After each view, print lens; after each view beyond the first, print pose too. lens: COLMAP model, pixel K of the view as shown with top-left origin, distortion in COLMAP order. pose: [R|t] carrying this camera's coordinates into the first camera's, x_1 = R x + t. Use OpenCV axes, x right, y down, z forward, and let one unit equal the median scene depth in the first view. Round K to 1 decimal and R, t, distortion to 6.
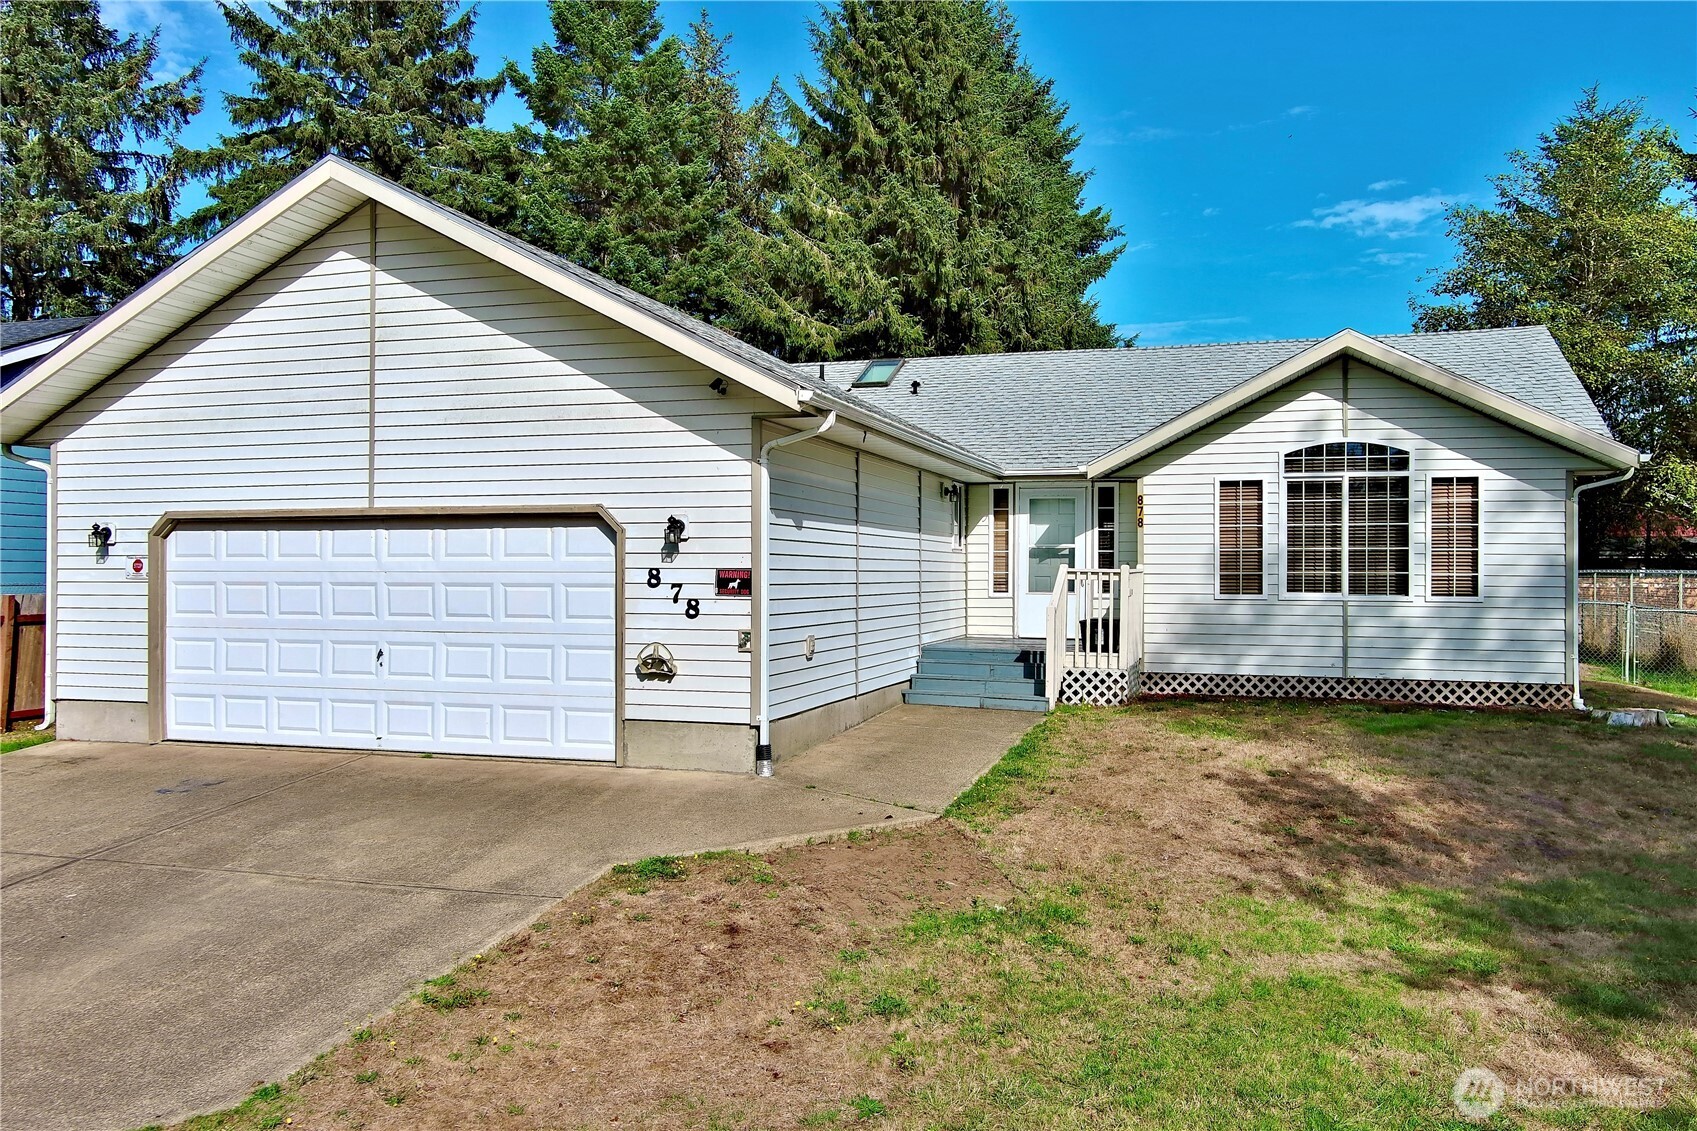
lens RADIAL K [[1303.3, 0, 845.1], [0, 1303.3, 562.4], [0, 0, 1]] dist [0.028634, 0.001597]
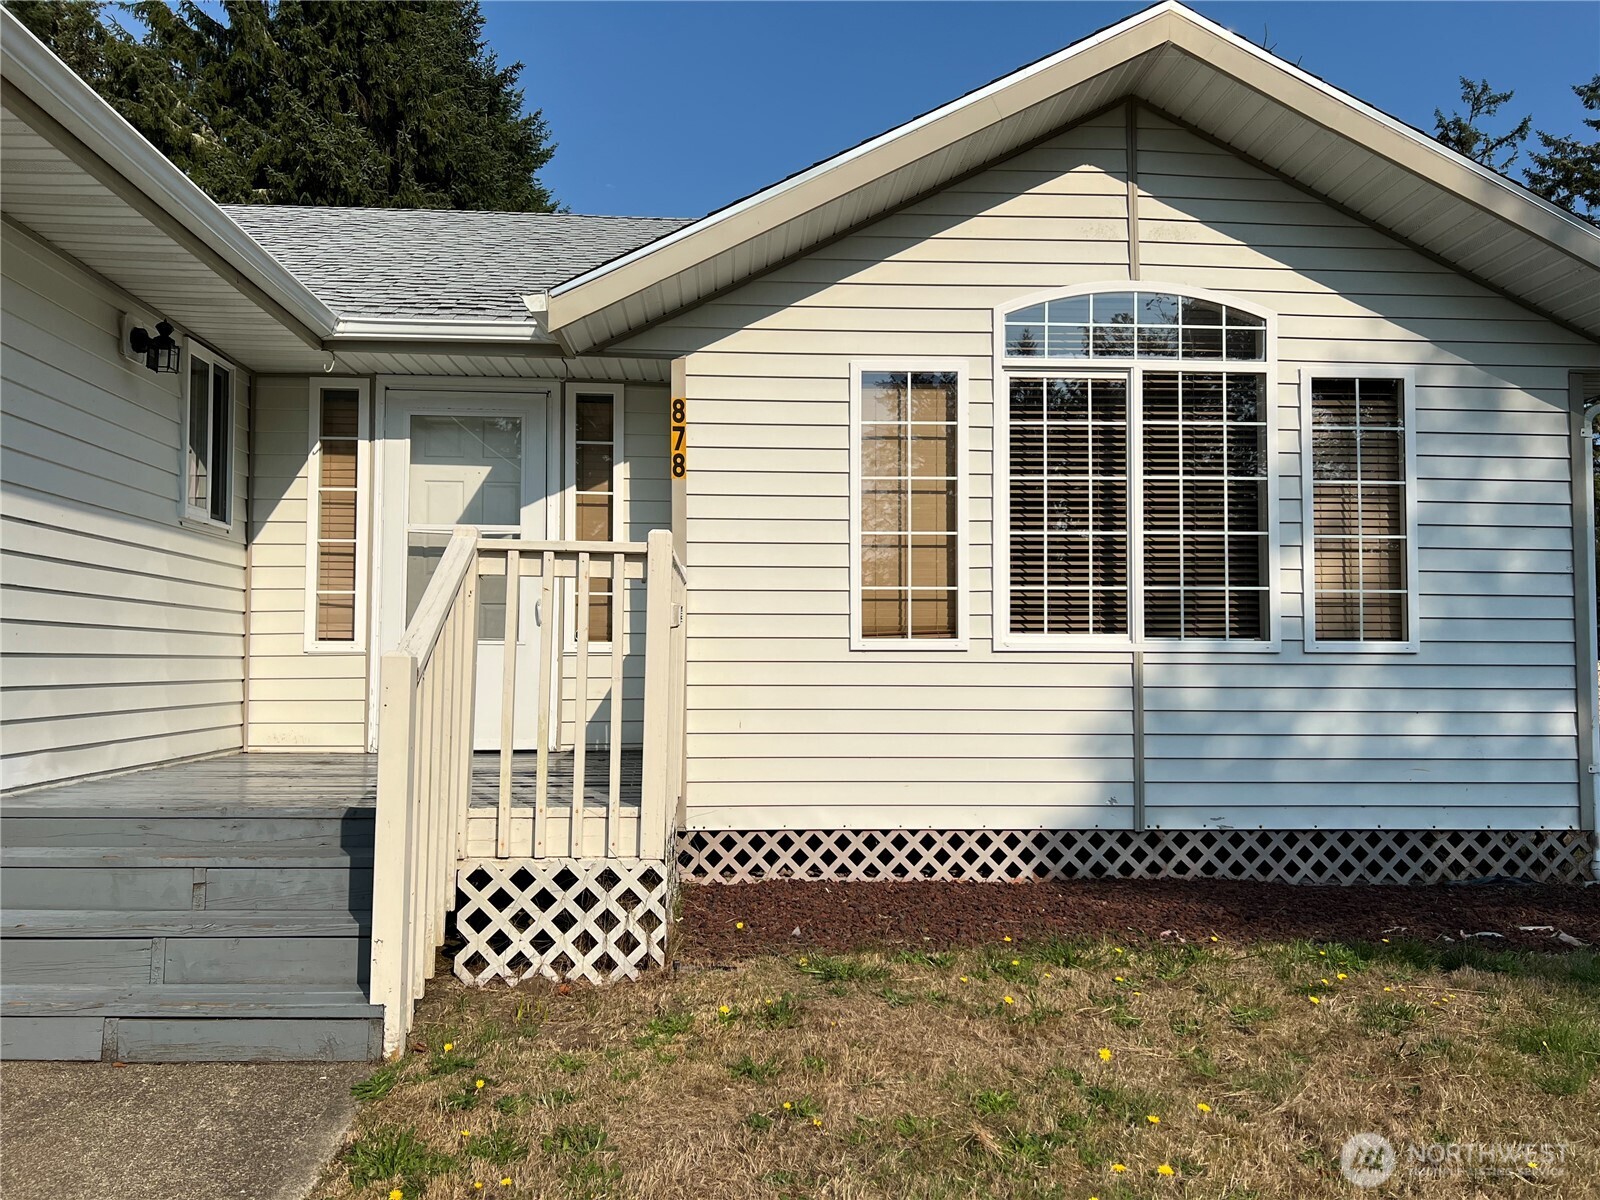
lens RADIAL K [[1202.6, 0, 796.4], [0, 1202.6, 598.6], [0, 0, 1]] dist [0.059209, -0.061245]
pose [[0.930097, 0.018909, 0.366827, 0.129074], [-0.002423, 0.998968, -0.045351, 0.030330], [-0.367306, 0.041292, 0.929183, 0.671510]]
